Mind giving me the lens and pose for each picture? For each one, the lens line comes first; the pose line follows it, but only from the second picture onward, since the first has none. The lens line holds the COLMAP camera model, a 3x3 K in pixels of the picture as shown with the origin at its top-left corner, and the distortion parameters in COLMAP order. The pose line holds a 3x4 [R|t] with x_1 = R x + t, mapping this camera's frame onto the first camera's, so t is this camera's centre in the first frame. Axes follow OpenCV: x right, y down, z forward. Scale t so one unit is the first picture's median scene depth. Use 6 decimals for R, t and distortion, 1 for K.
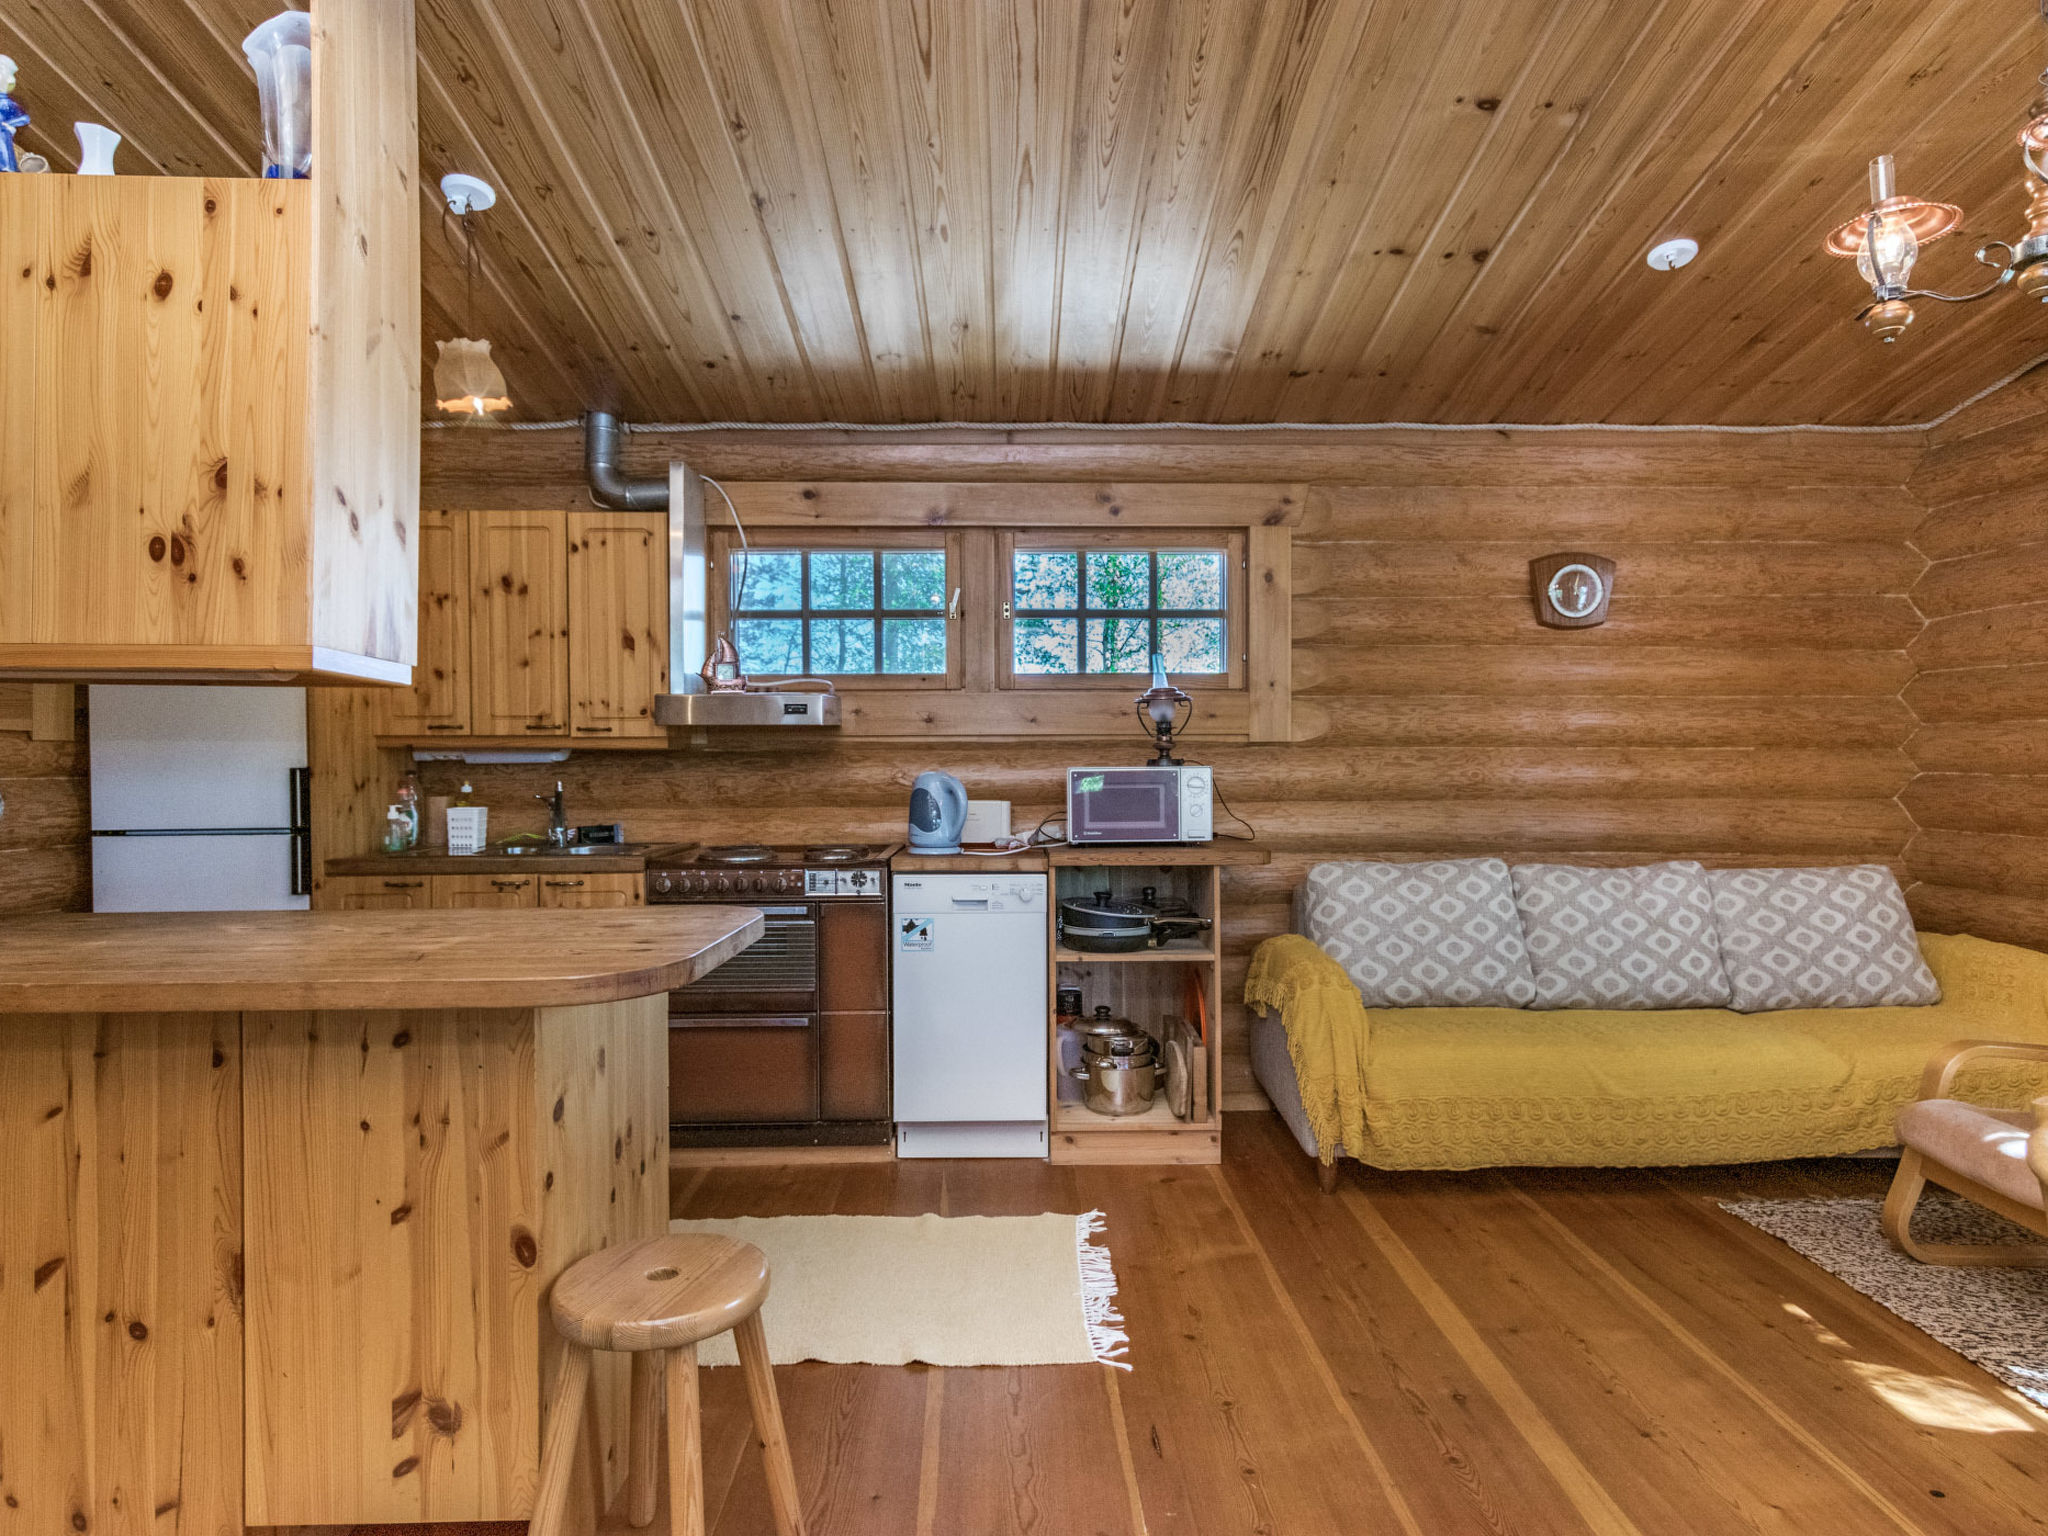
lens RADIAL K [[1198.7, 0, 1024.0], [0, 1198.7, 768.0], [0, 0, 1]] dist [0.002763, 0.000370]
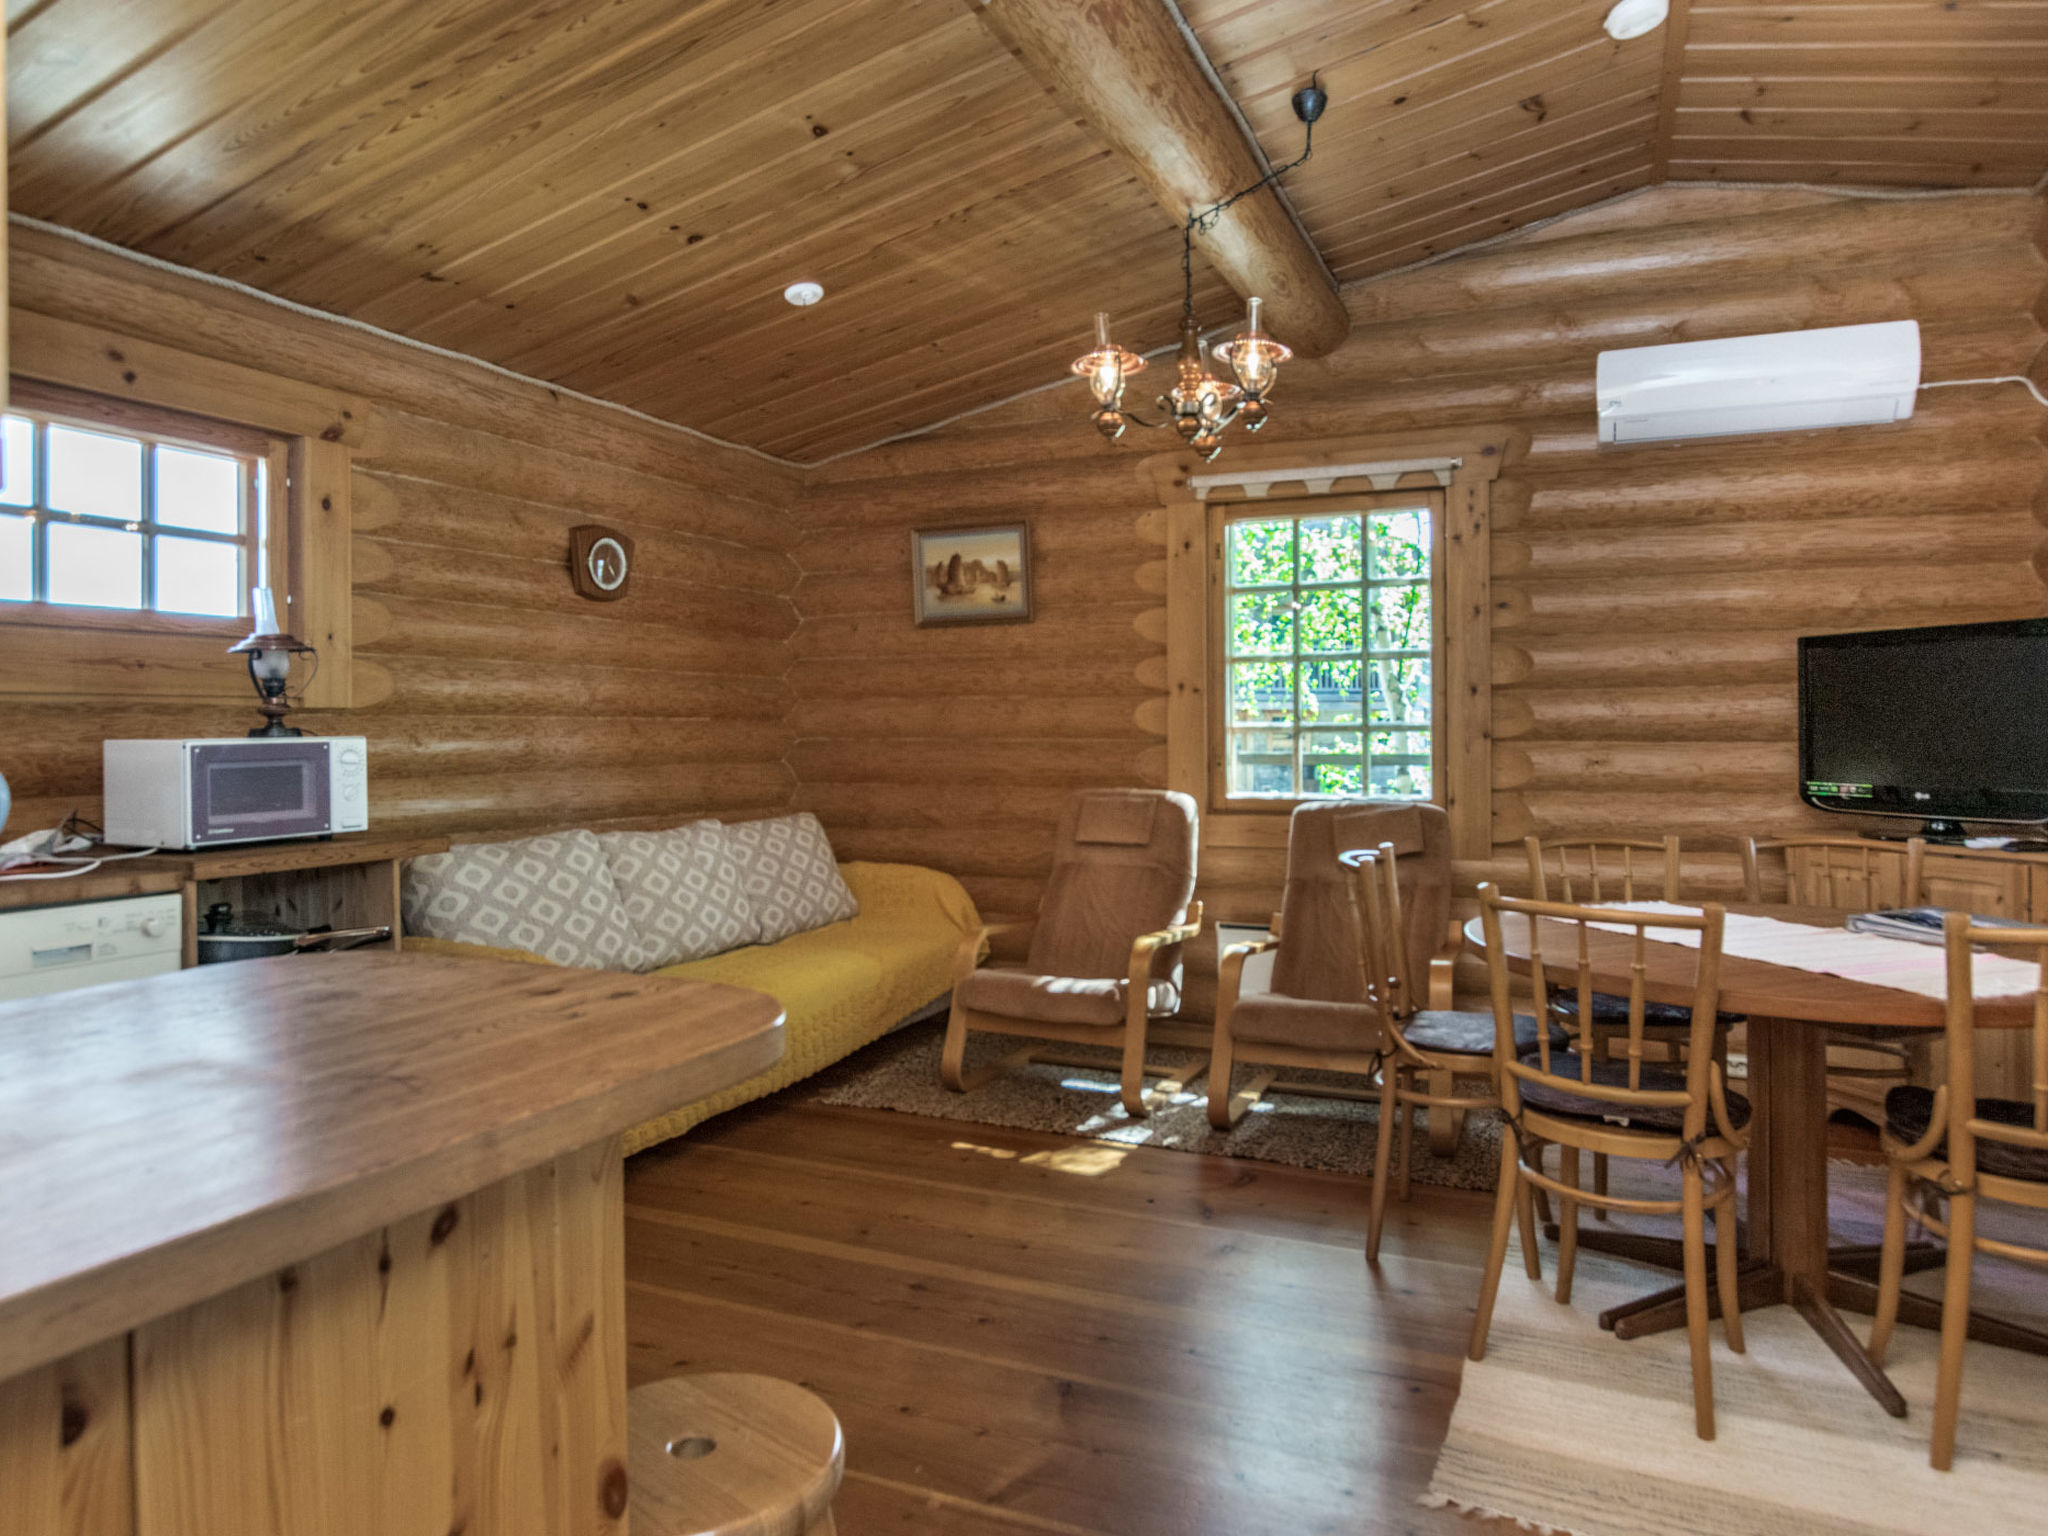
lens RADIAL K [[1290.5, 0, 1033.6], [0, 1290.5, 725.4], [0, 0, 1]] dist [-0.025155, -0.002254]
pose [[0.420792, 0.001120, 0.907156, -0.407262], [0.015318, 0.999848, -0.008340, 0.004861], [-0.907028, 0.017405, 0.420711, 0.226459]]
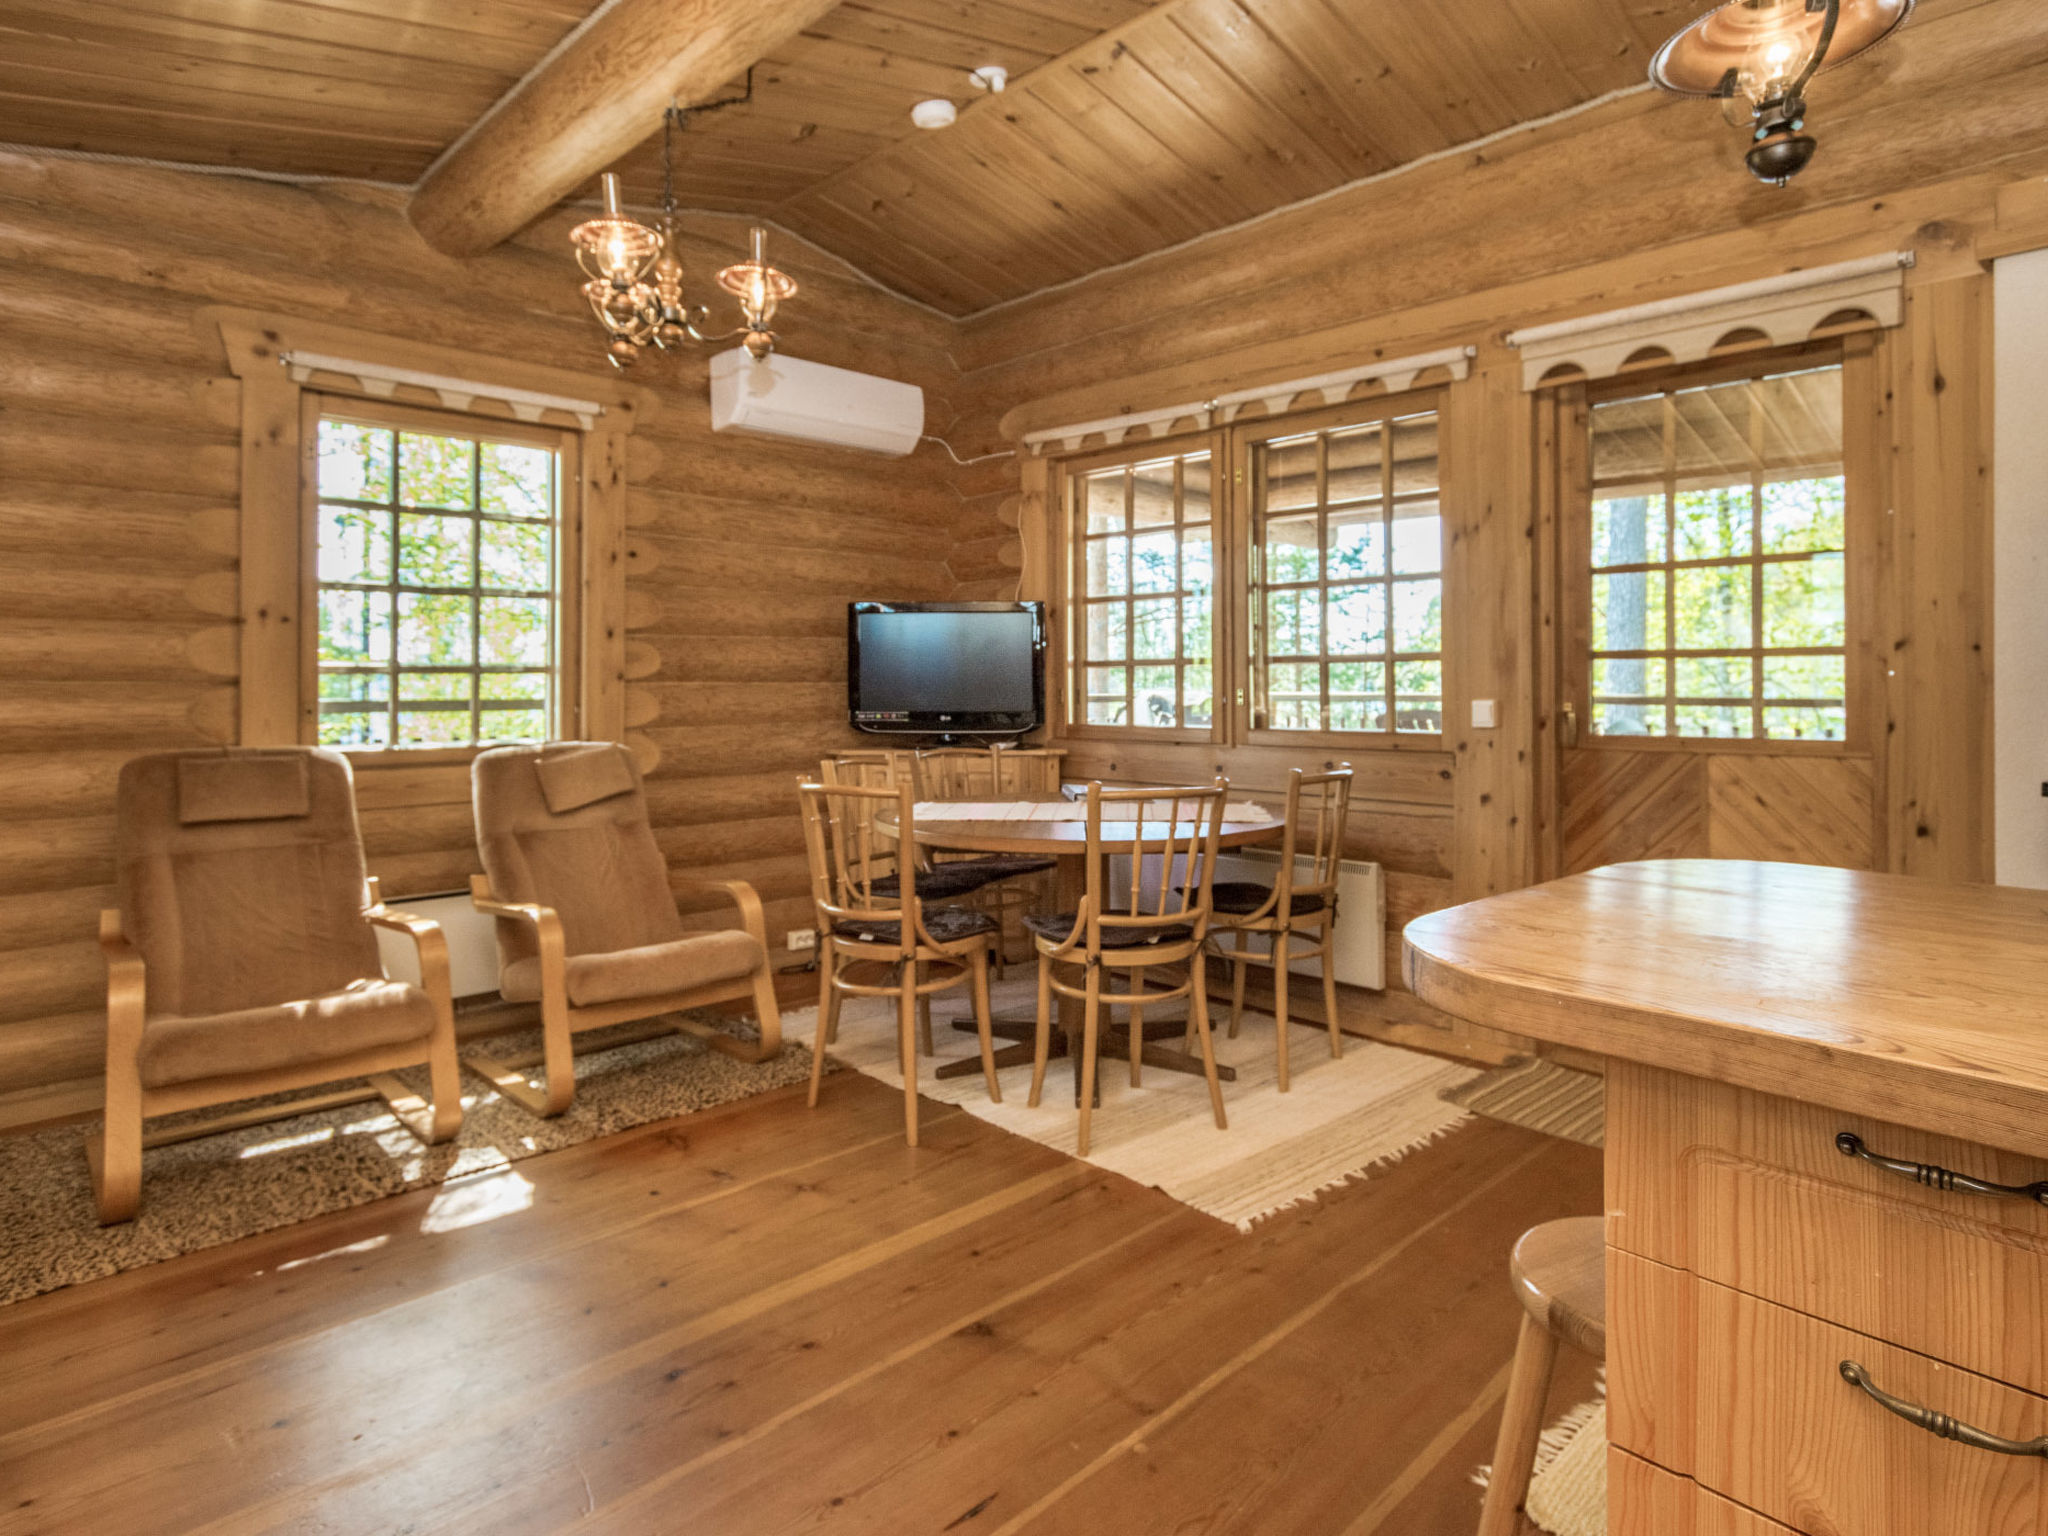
lens RADIAL K [[1200.4, 0, 1031.0], [0, 1200.4, 668.2], [0, 0, 1]] dist [0.022186, -0.000165]
pose [[-0.688042, 0.009586, 0.725608, -0.274093], [0.011568, 0.999931, -0.002242, 0.009131], [-0.725579, 0.006851, -0.688105, 0.842925]]
